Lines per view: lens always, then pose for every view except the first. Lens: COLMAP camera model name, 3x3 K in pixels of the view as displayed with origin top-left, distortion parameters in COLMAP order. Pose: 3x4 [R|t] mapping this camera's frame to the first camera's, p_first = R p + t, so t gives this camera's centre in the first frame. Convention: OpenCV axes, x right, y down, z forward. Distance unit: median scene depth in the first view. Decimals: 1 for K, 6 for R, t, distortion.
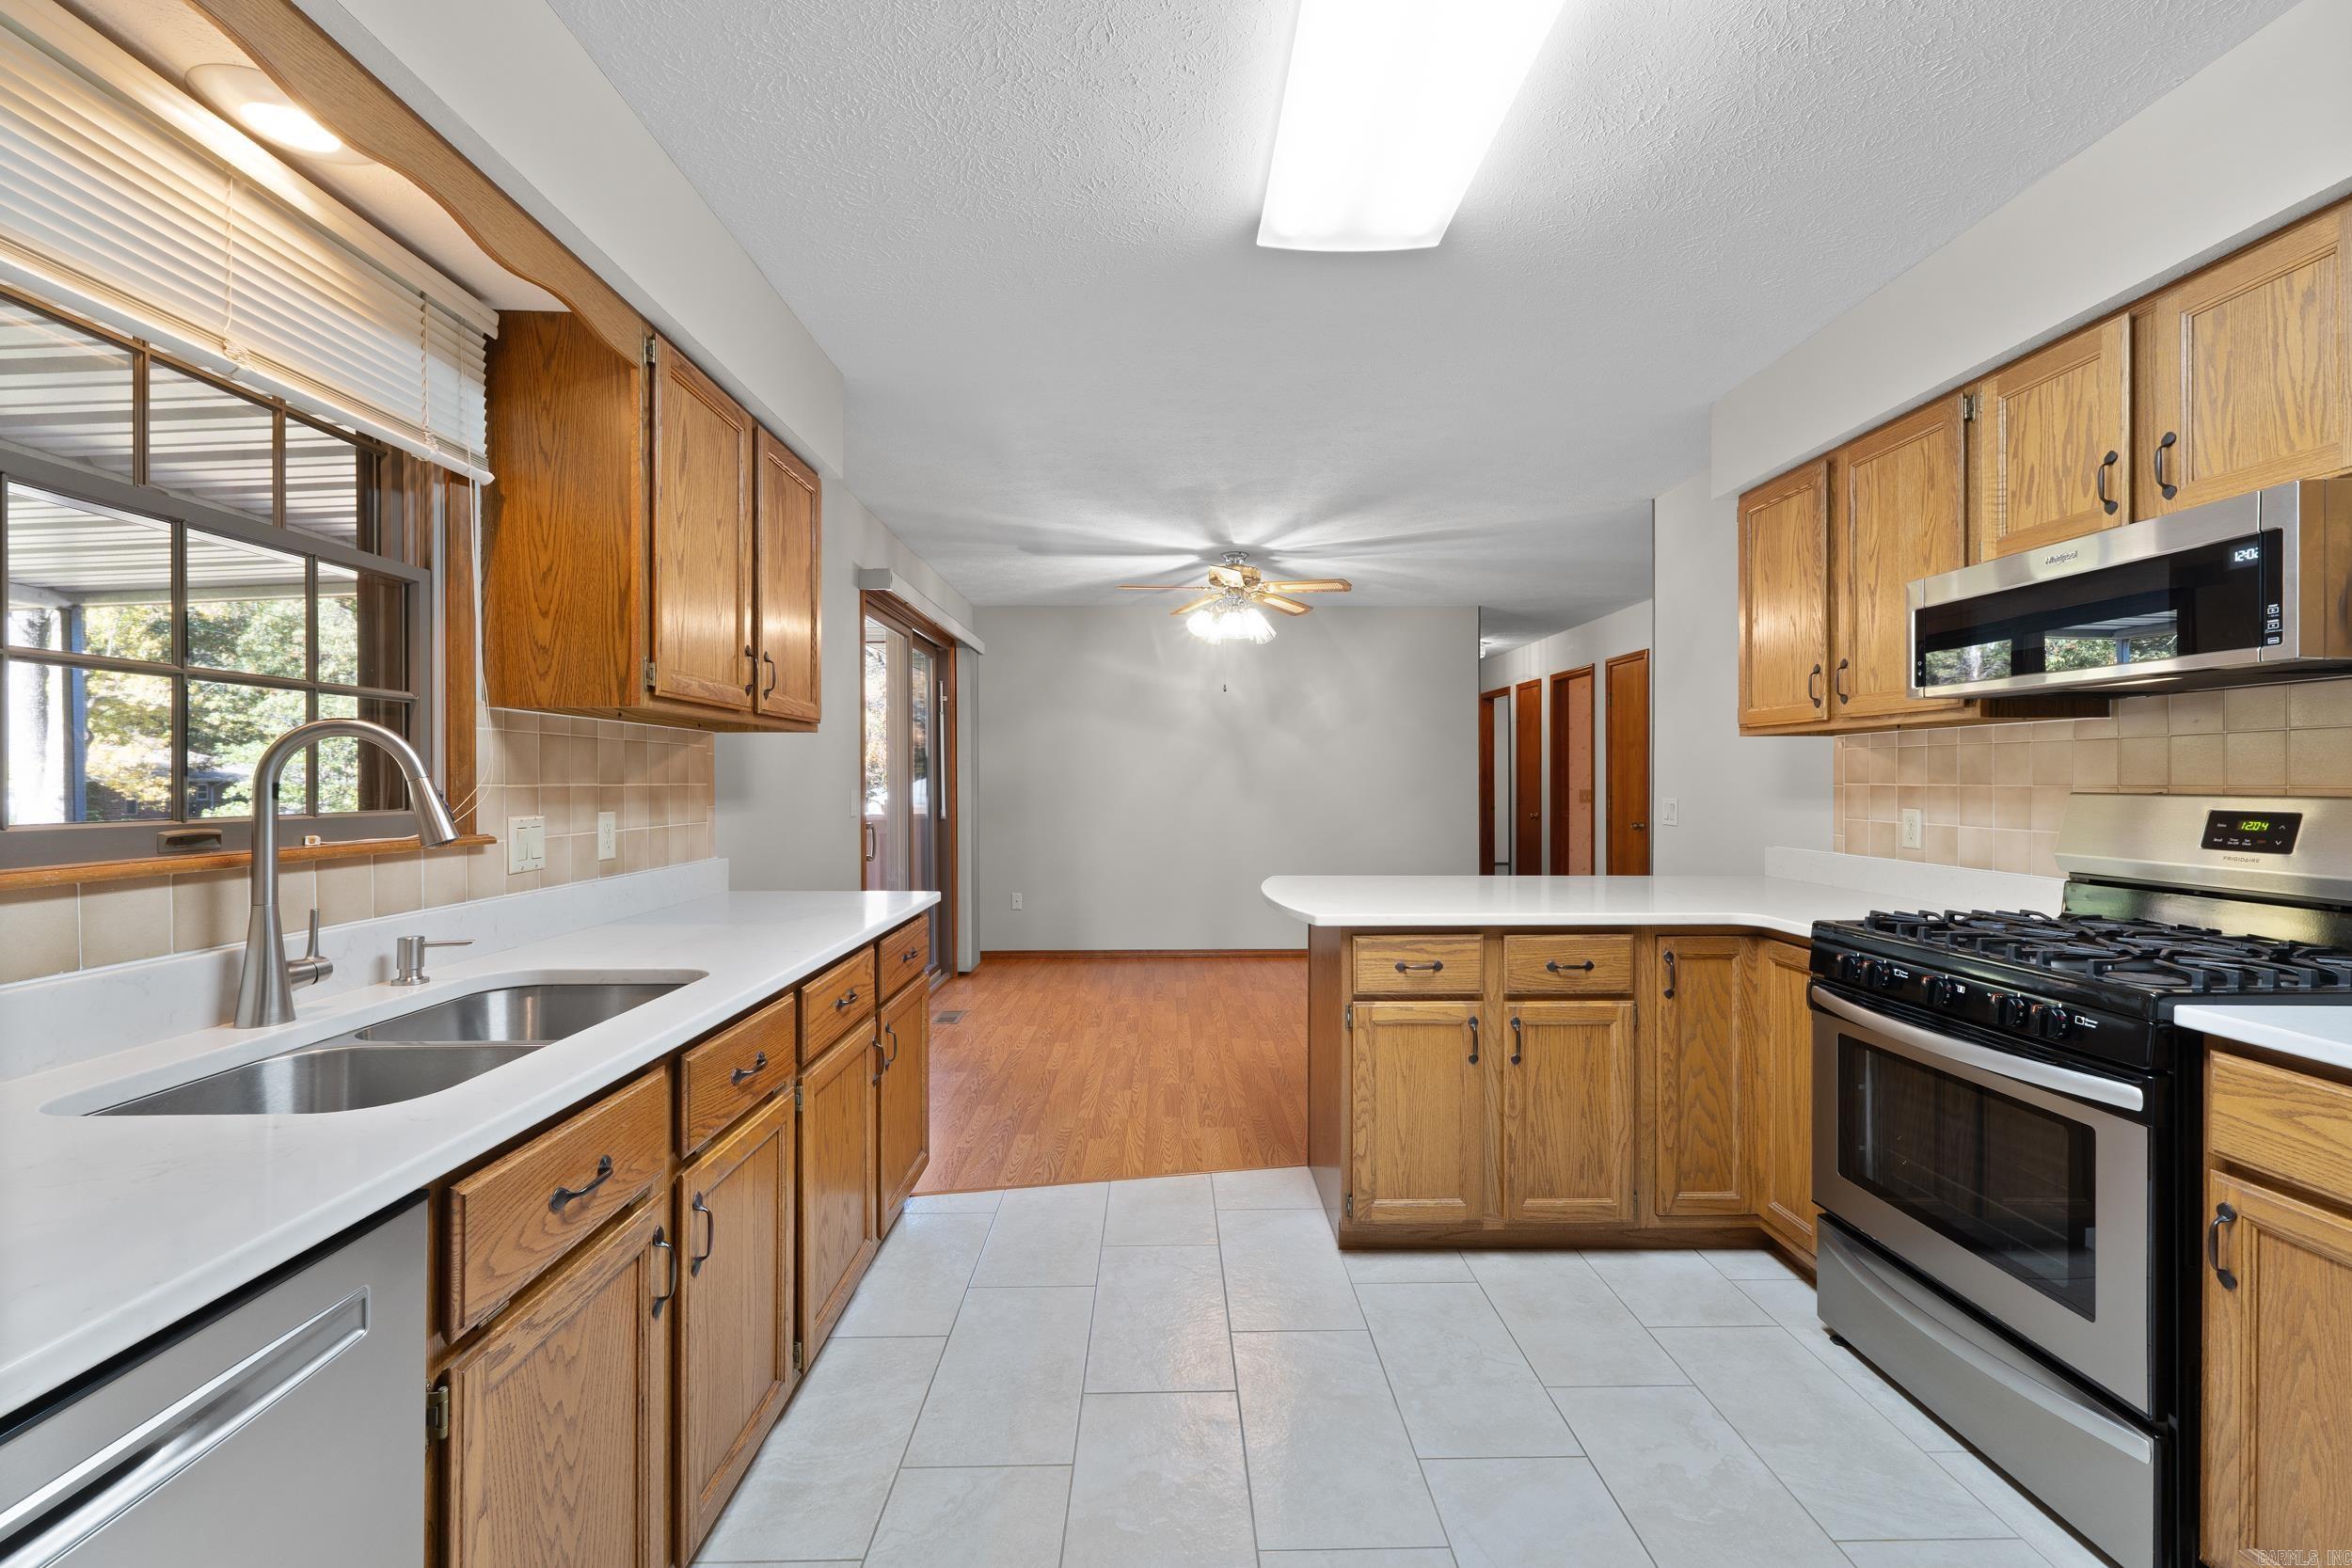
lens RADIAL K [[987.3, 0, 1180.0], [0, 987.3, 779.6], [0, 0, 1]] dist [0.001926, 0.000266]
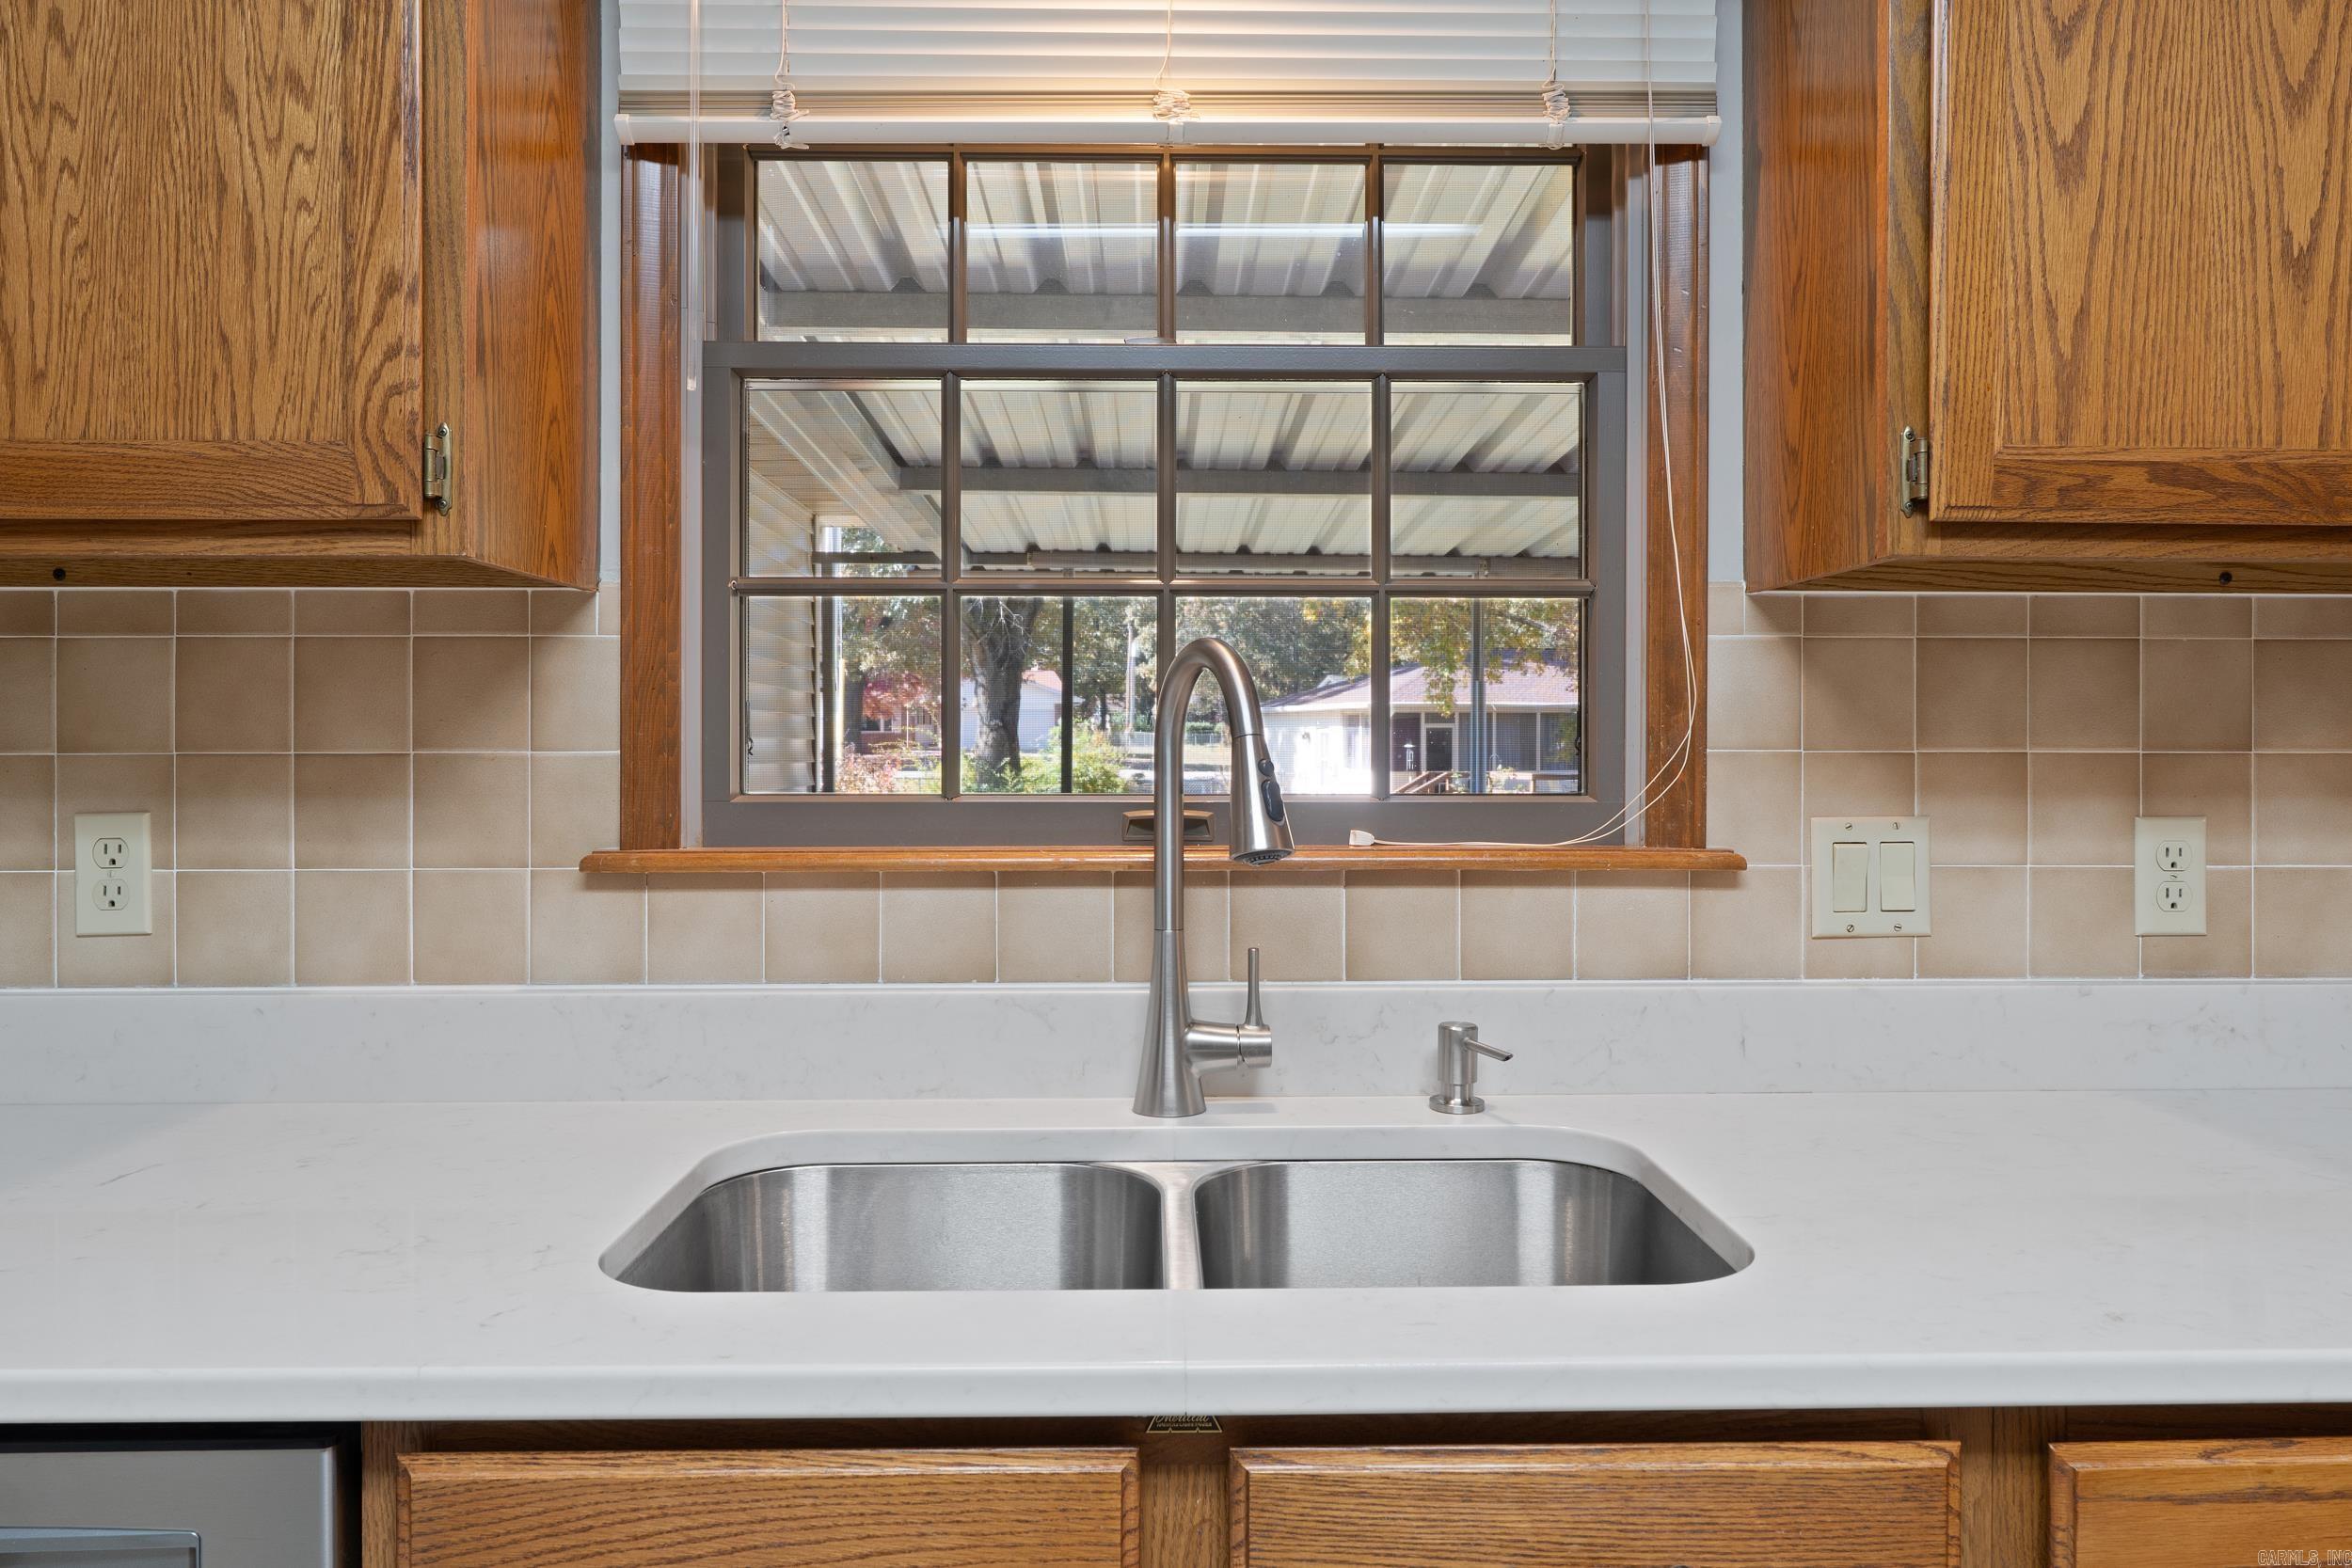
lens RADIAL K [[1560.1, 0, 1177.9], [0, 1560.1, 747.1], [0, 0, 1]] dist [-0.007679, -0.000728]
pose [[-0.002194, 0.005374, -0.999983, 0.065461], [-0.000851, 0.999985, 0.005376, 0.000031], [0.999997, 0.000863, -0.002189, 0.608335]]
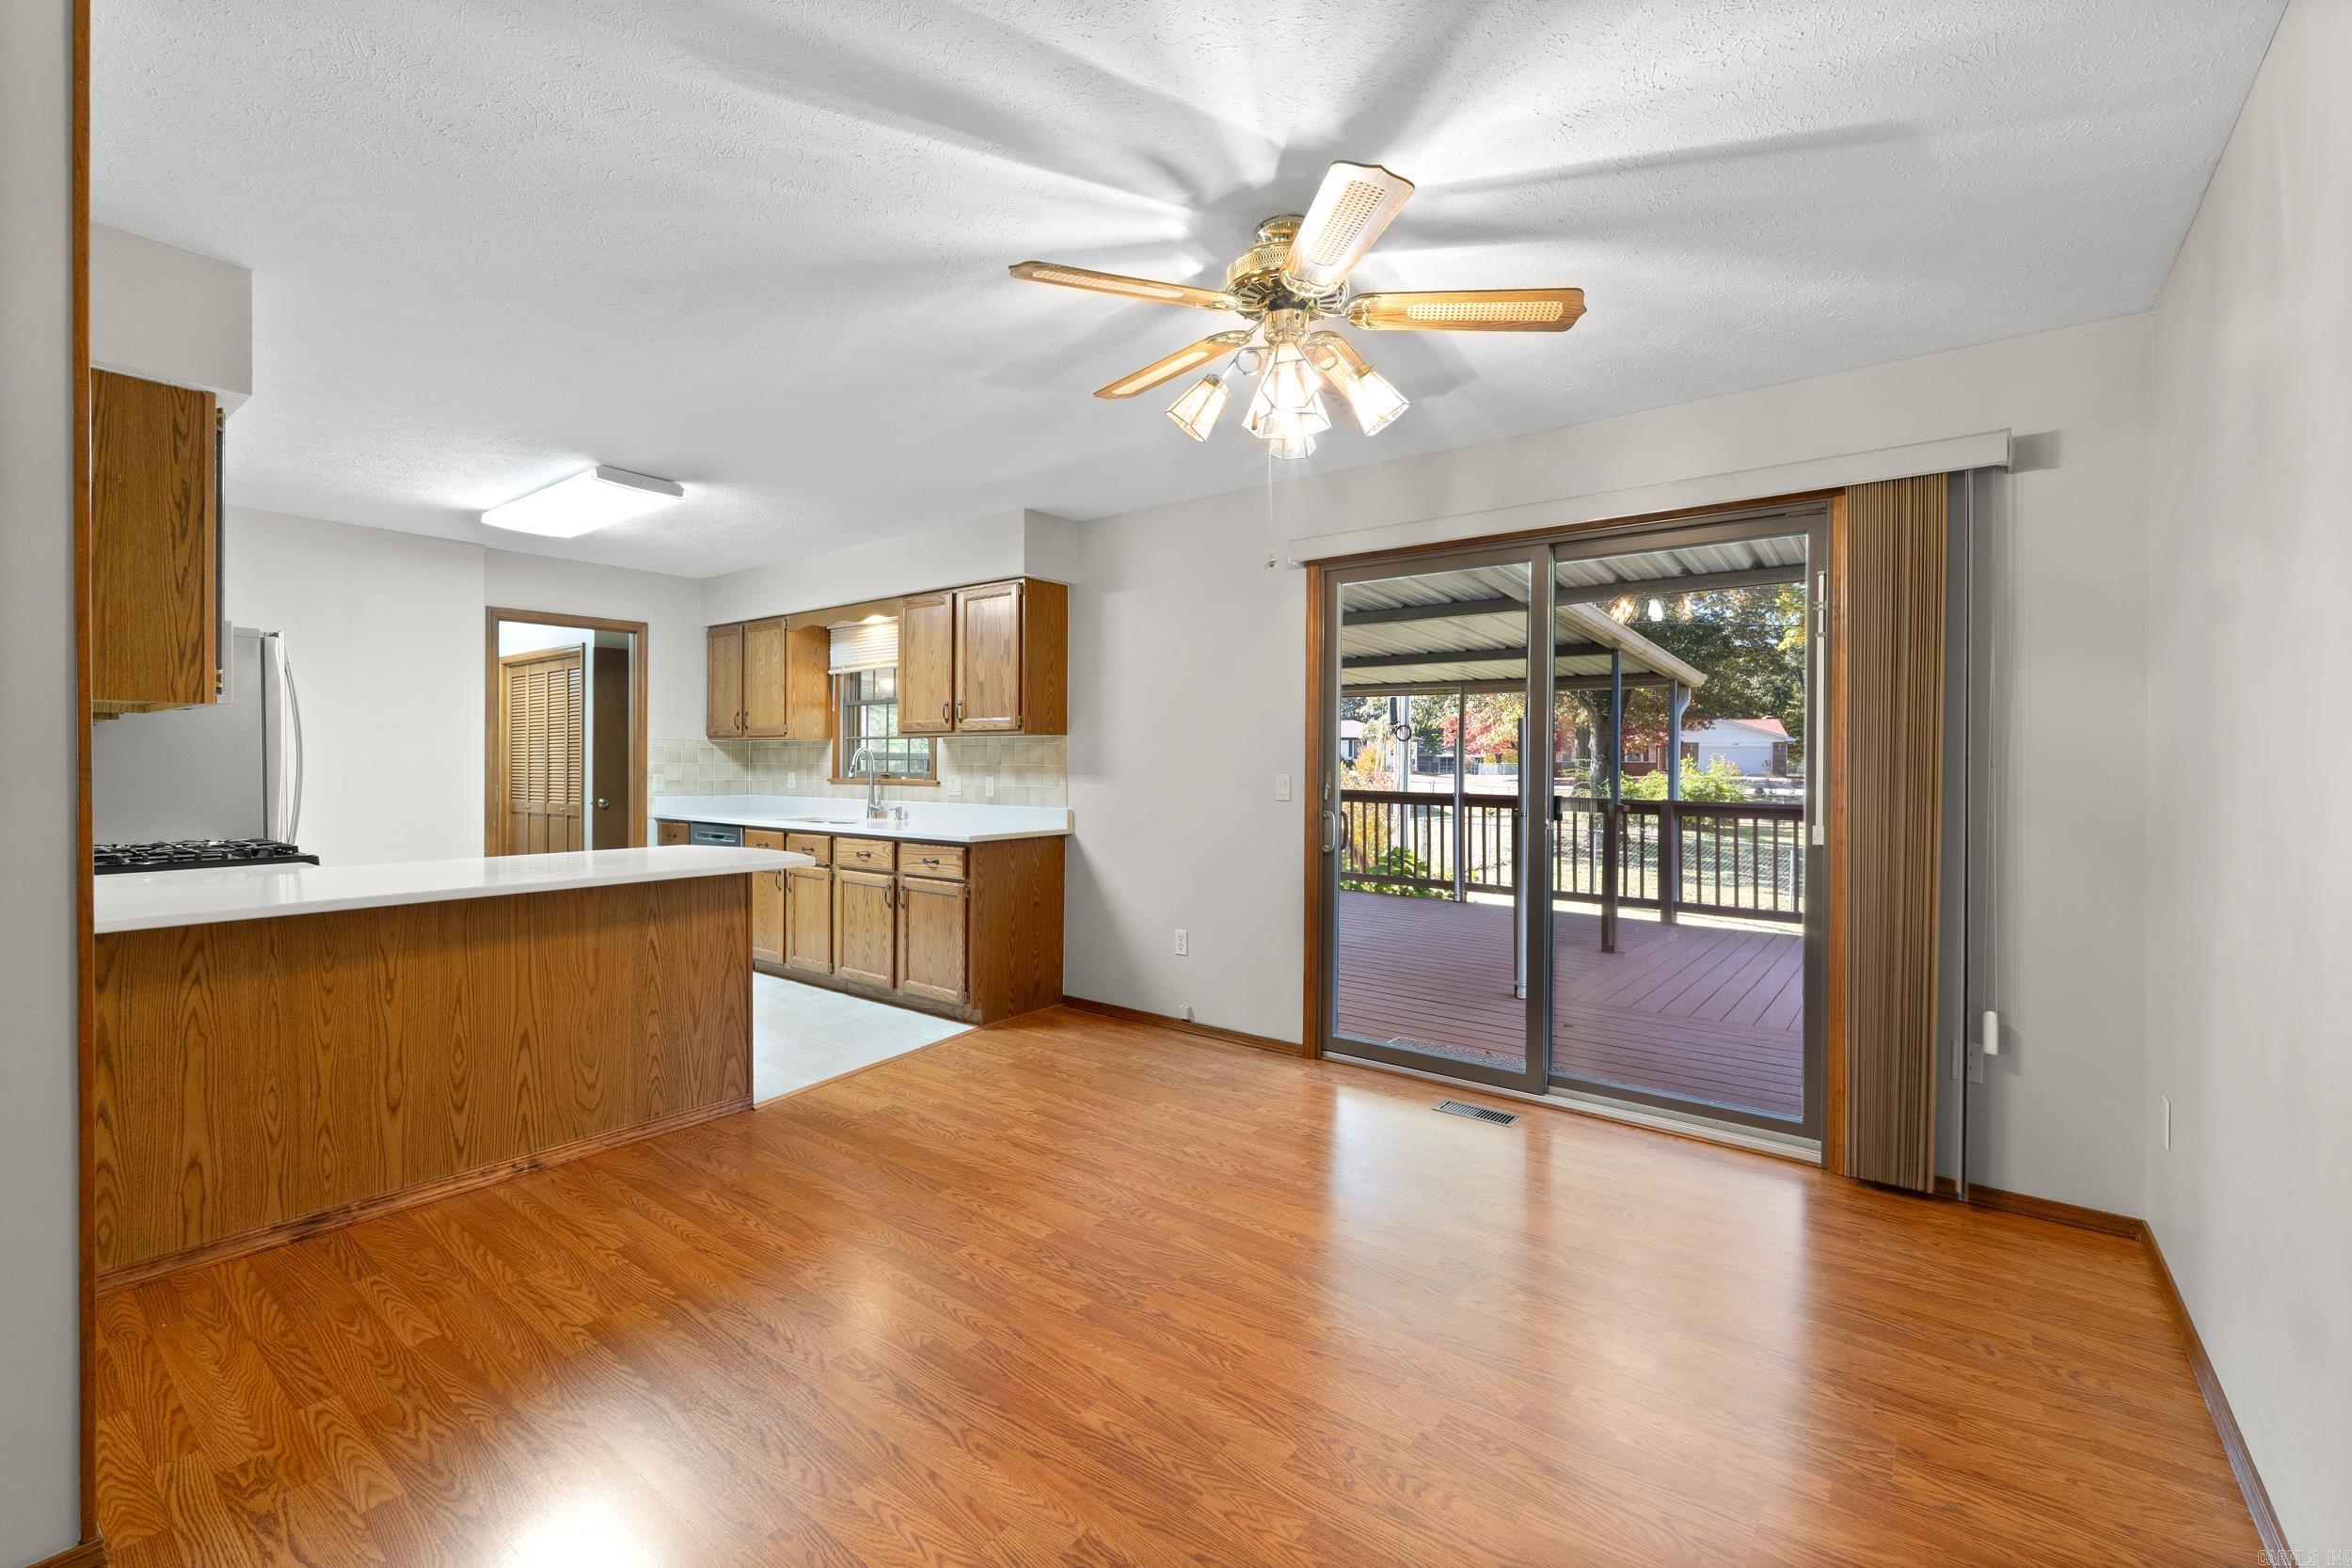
lens RADIAL K [[987.3, 0, 1180.0], [0, 987.3, 779.6], [0, 0, 1]] dist [0.001926, 0.000266]
pose [[-0.618772, 0.019943, -0.785318, 0.970273], [-0.000454, 0.999668, 0.025744, -0.019219], [0.785571, 0.016286, -0.618558, 2.841460]]
